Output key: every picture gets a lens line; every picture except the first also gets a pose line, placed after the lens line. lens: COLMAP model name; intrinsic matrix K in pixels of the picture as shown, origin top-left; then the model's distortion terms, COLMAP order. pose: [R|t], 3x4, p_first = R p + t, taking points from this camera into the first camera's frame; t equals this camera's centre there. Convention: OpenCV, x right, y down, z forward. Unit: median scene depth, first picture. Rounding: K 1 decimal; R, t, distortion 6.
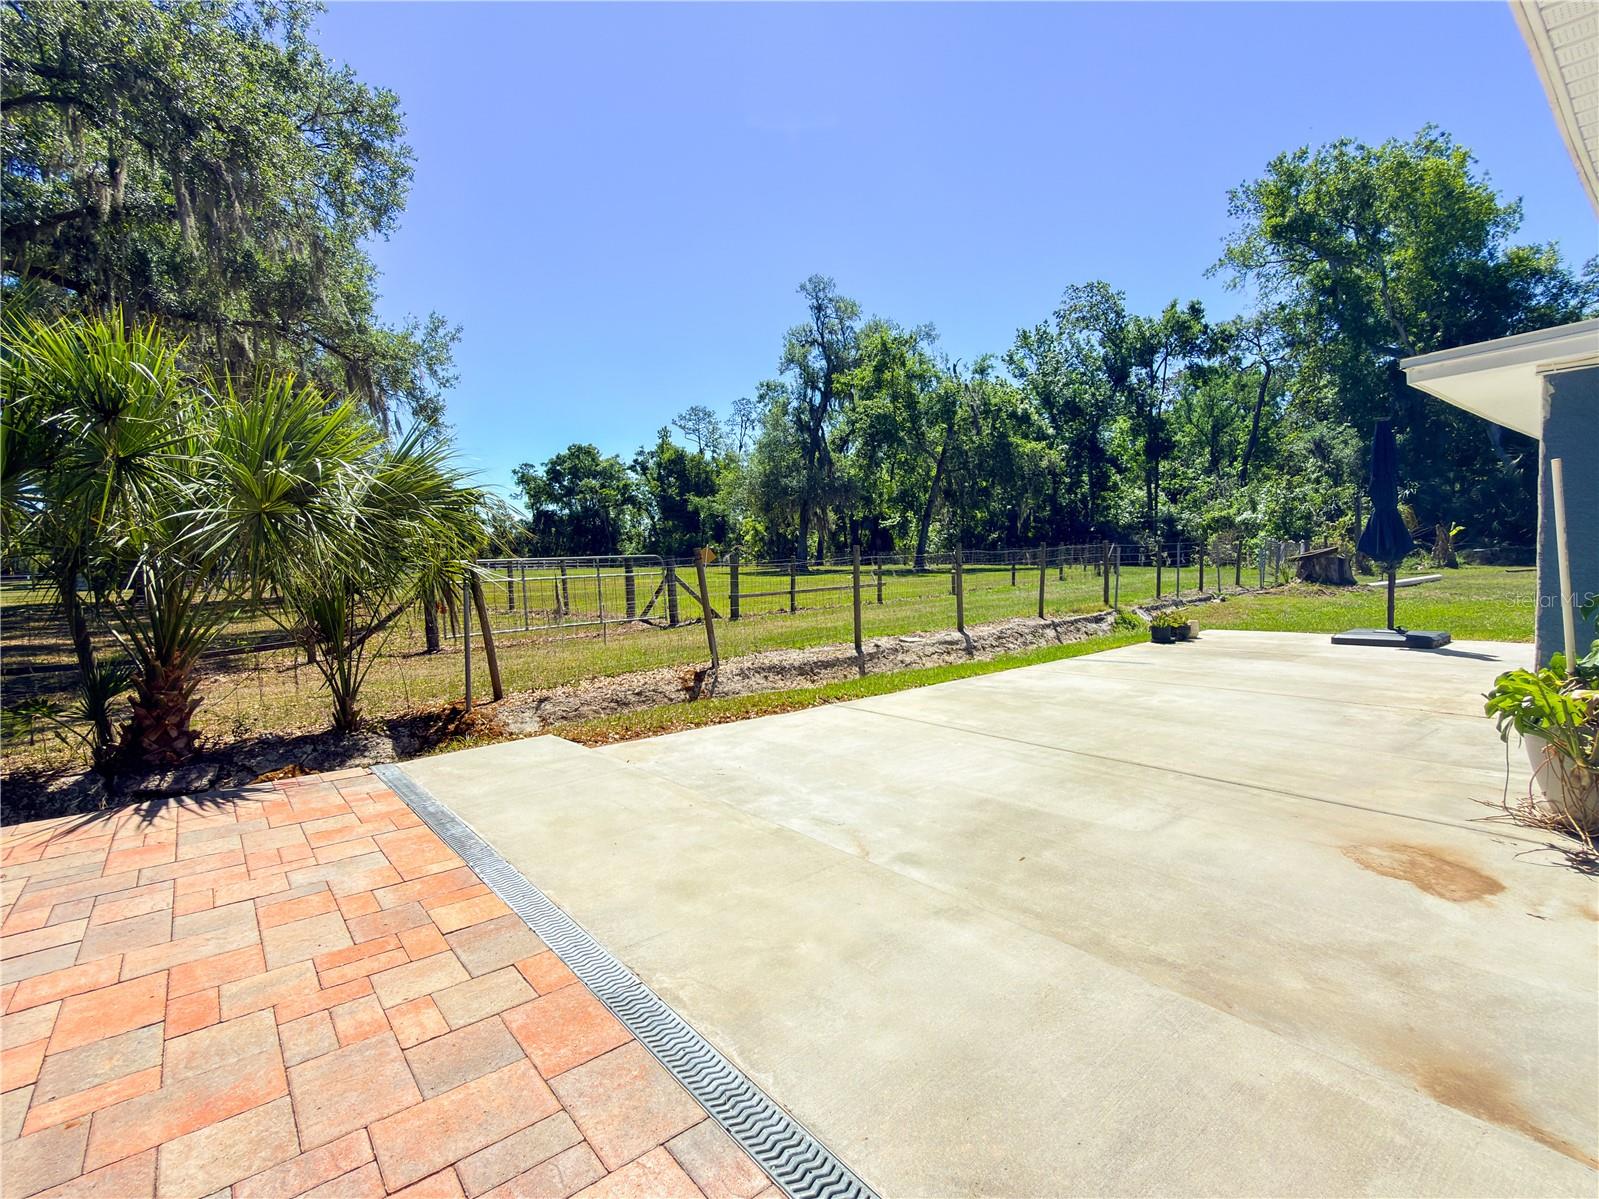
lens RADIAL K [[755.6, 0, 798.1], [0, 755.6, 609.5], [0, 0, 1]] dist [0.001187, -0.000094]
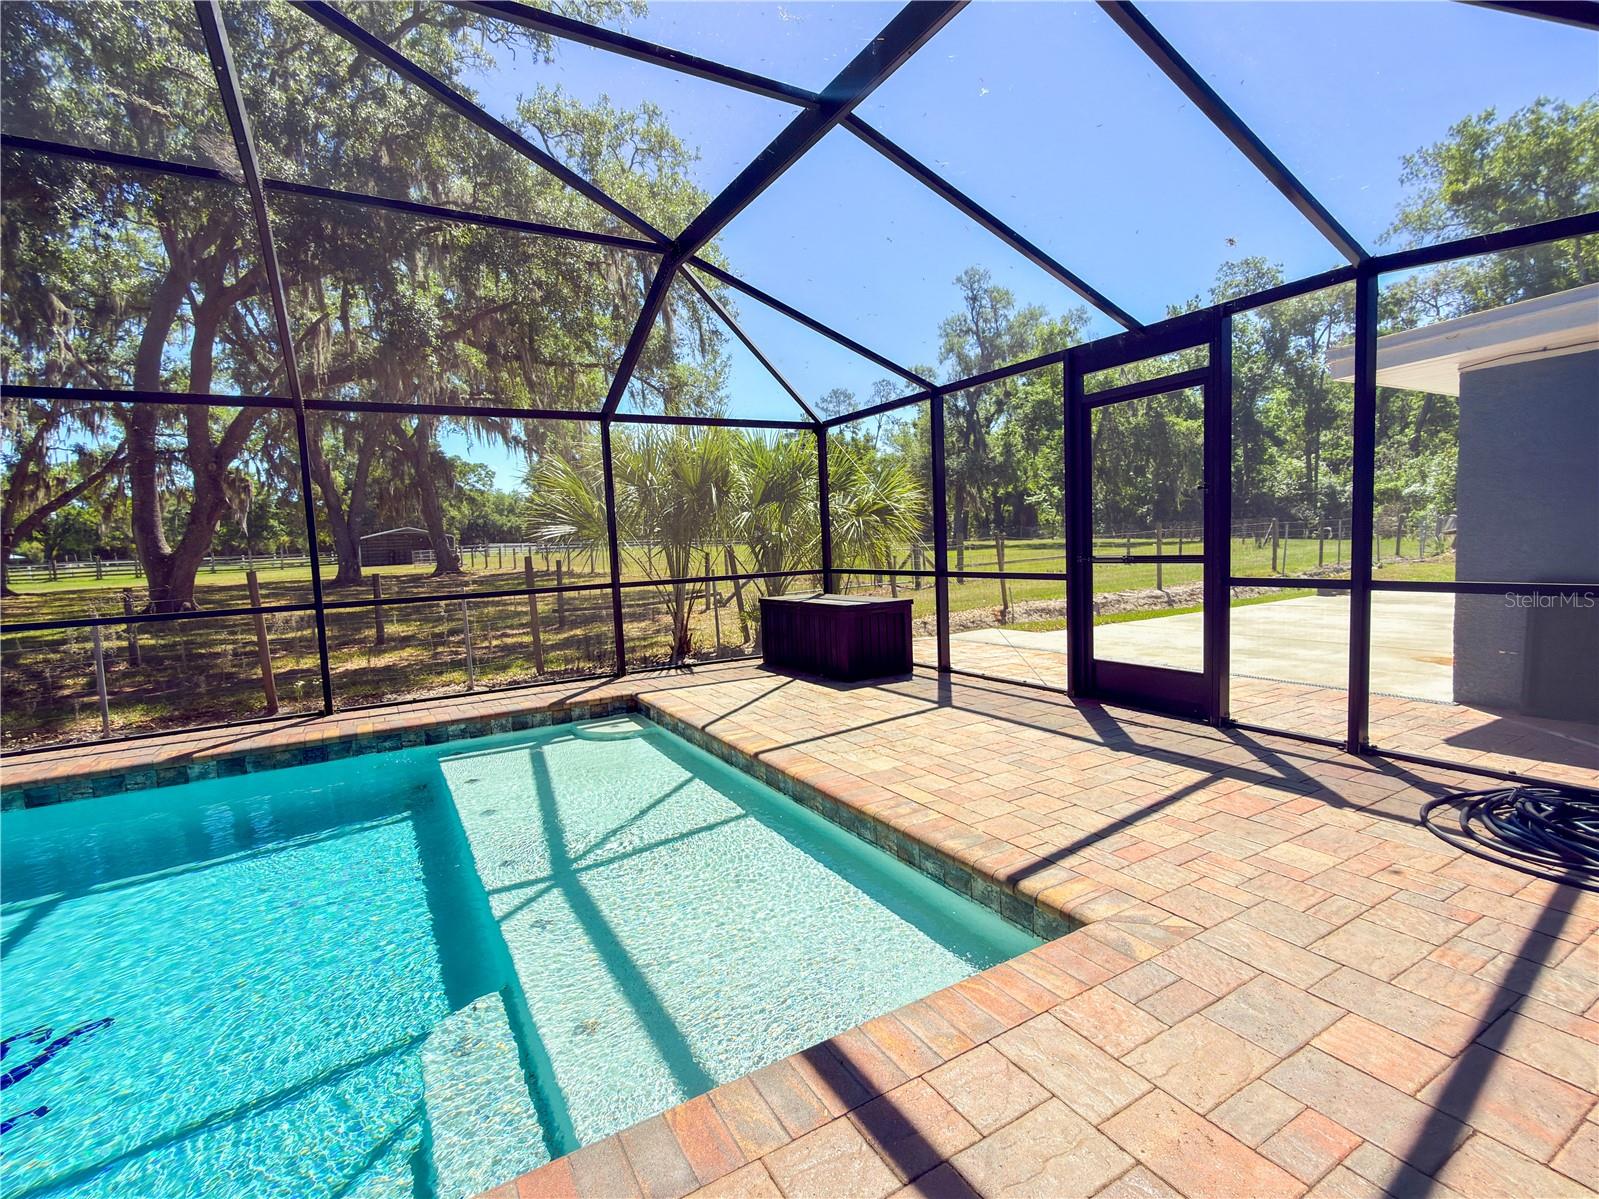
lens RADIAL K [[766.1, 0, 799.5], [0, 766.1, 599.5], [0, 0, 1]] dist [0.001129, 0.007787]
pose [[0.989269, 0.003240, -0.146067, -0.058871], [-0.000565, 0.999831, 0.018352, 0.005826], [0.146101, -0.018072, 0.989105, -0.117346]]
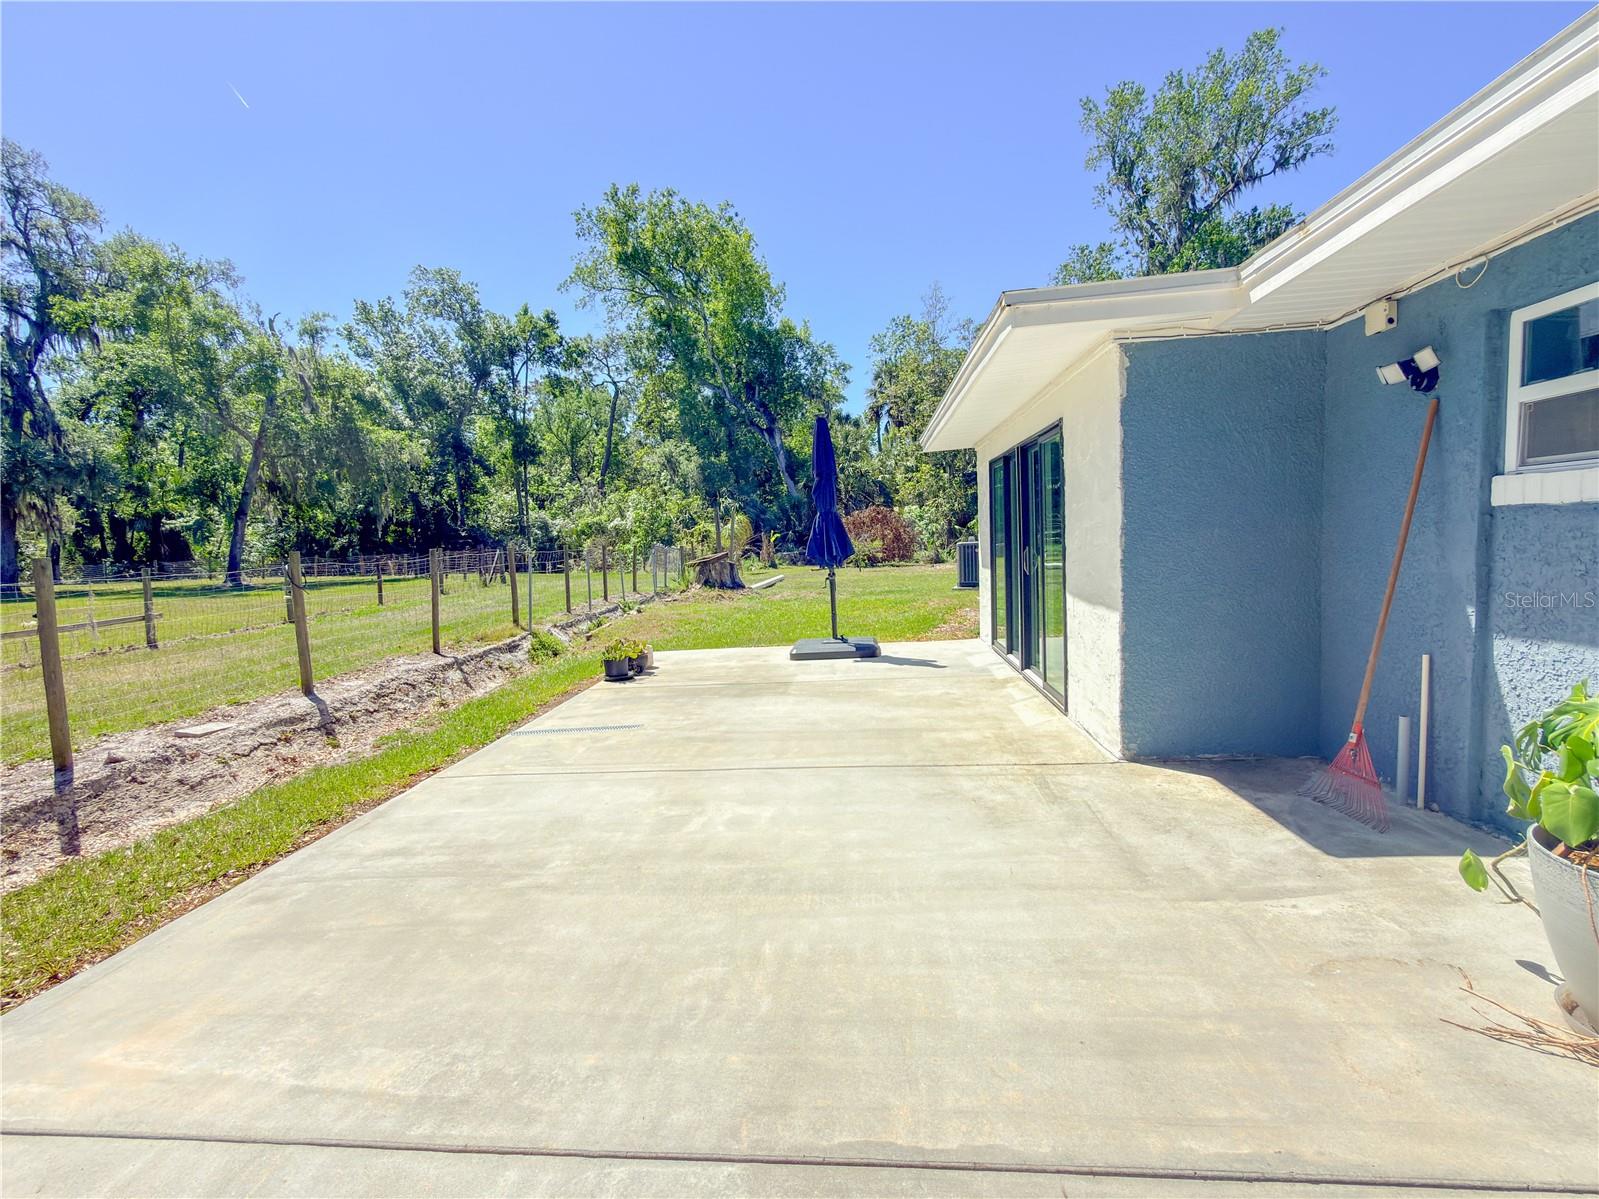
lens RADIAL K [[754.2, 0, 799.5], [0, 754.2, 599.5], [0, 0, 1]] dist [0.001777, -0.000016]
pose [[0.698101, -0.052580, 0.714066, 0.016350], [0.067194, 0.997710, 0.007774, -0.007040], [-0.712839, 0.042554, 0.700036, 0.077172]]
